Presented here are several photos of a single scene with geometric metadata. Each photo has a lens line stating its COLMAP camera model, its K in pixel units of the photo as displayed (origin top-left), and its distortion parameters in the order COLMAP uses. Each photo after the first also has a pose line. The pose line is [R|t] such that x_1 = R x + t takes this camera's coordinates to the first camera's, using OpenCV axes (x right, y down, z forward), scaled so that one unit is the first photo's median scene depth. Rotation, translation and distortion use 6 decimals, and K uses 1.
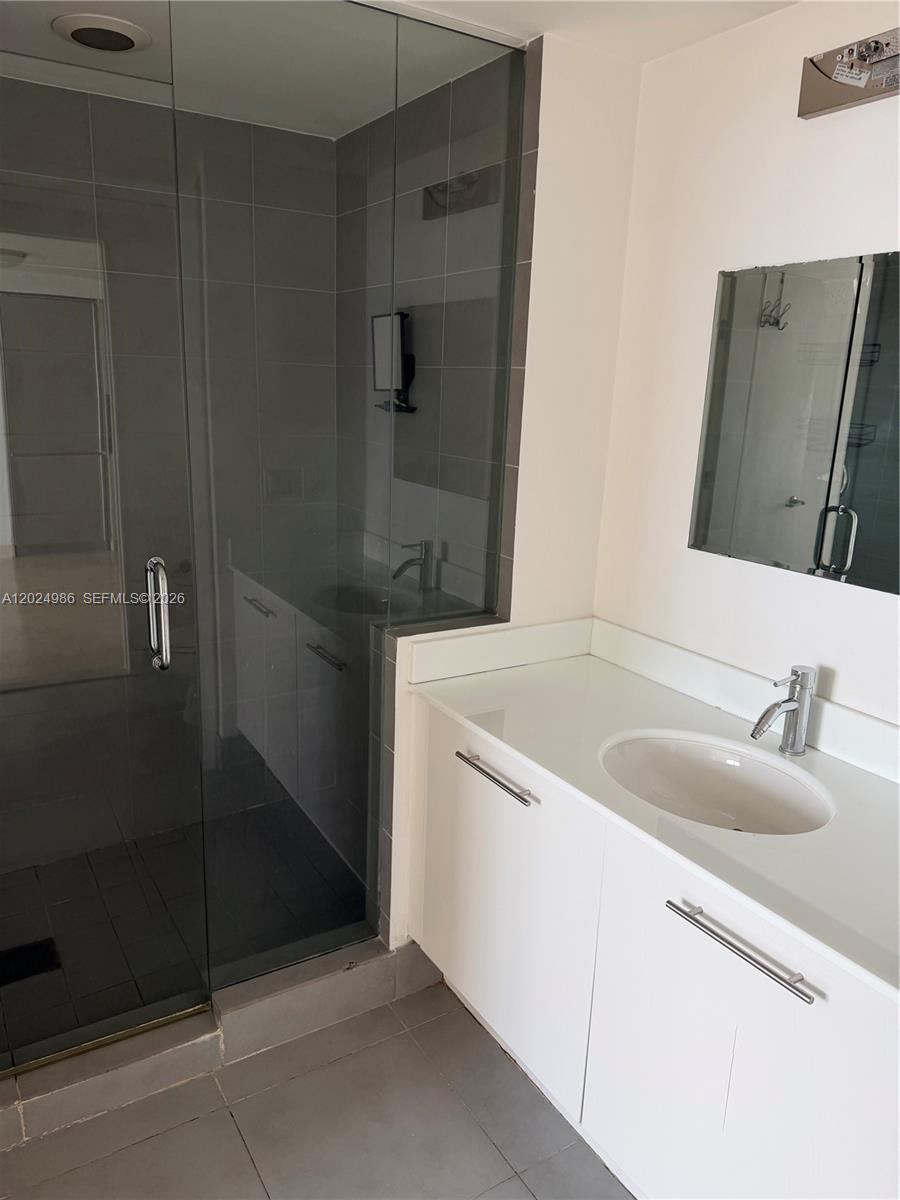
lens RADIAL K [[849.0, 0, 418.5], [0, 849.0, 584.5], [0, 0, 1]] dist [0.061111, -0.098979]
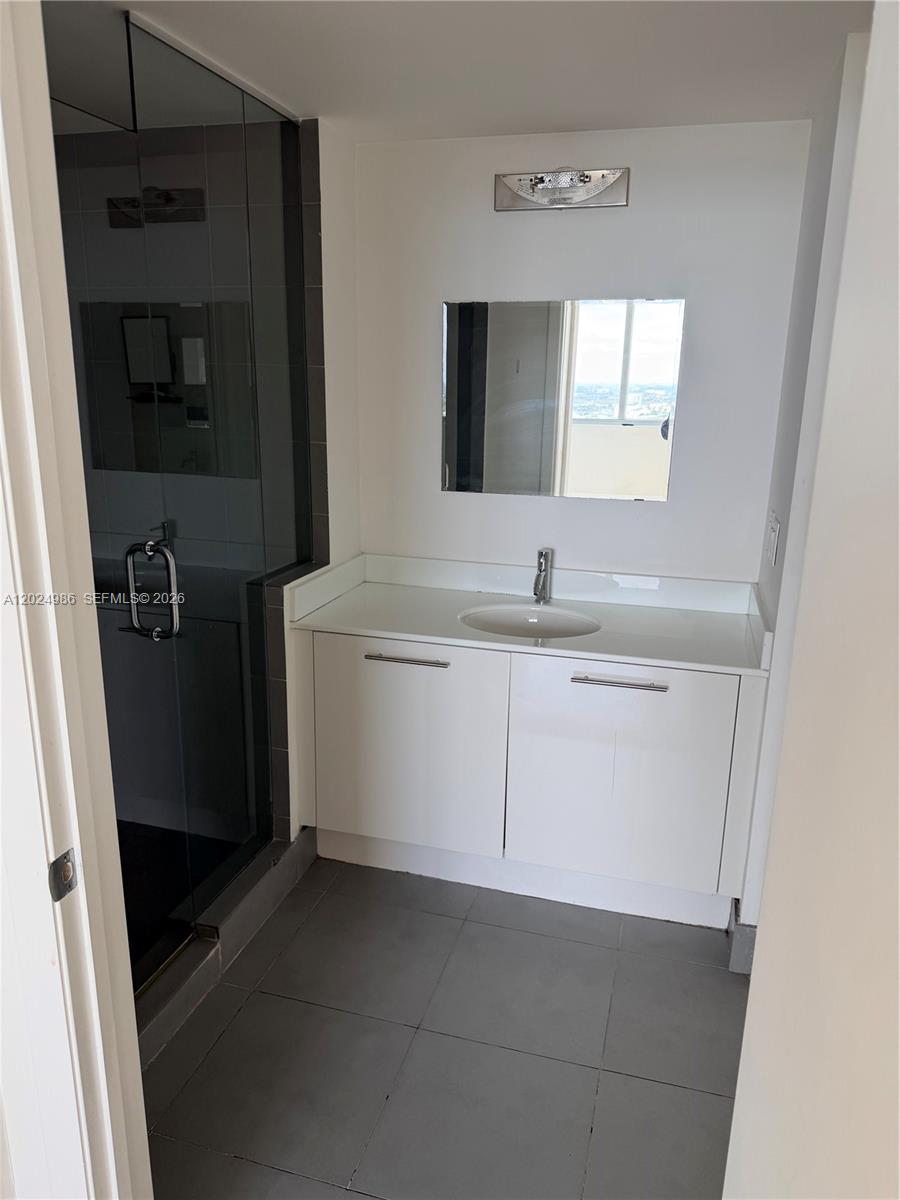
lens RADIAL K [[838.6, 0, 450.0], [0, 838.6, 600.0], [0, 0, 1]] dist [-0.031316, -0.001239]
pose [[0.719899, -0.187606, 0.668244, -0.663281], [0.162229, 0.981590, 0.100807, -0.000872], [-0.674854, 0.035838, 0.737081, -0.060759]]
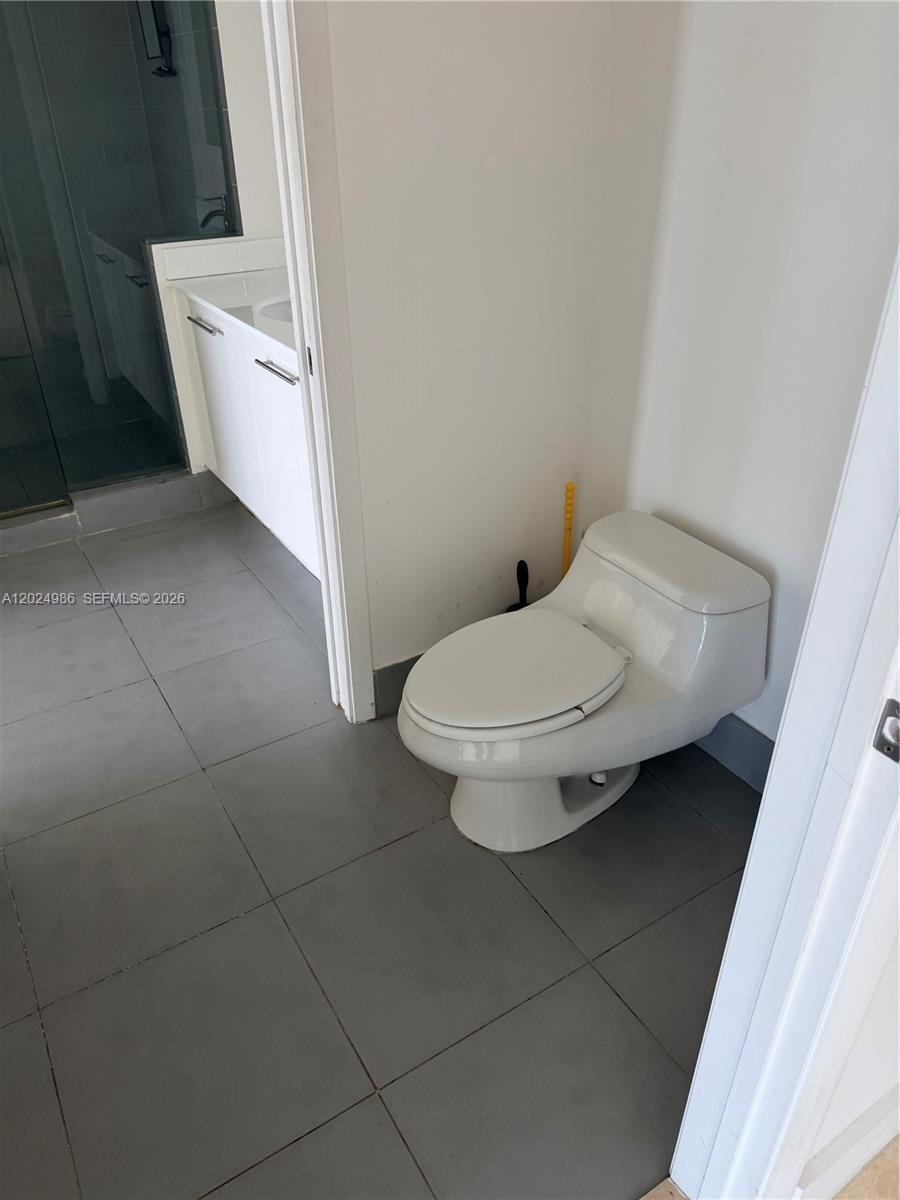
lens RADIAL K [[849.0, 0, 418.5], [0, 849.0, 584.5], [0, 0, 1]] dist [0.061111, -0.098979]
pose [[0.998718, -0.046632, -0.019685, 0.424964], [0.050364, 0.954268, 0.294678, 0.204650], [0.005044, -0.295292, 0.955394, -0.554014]]
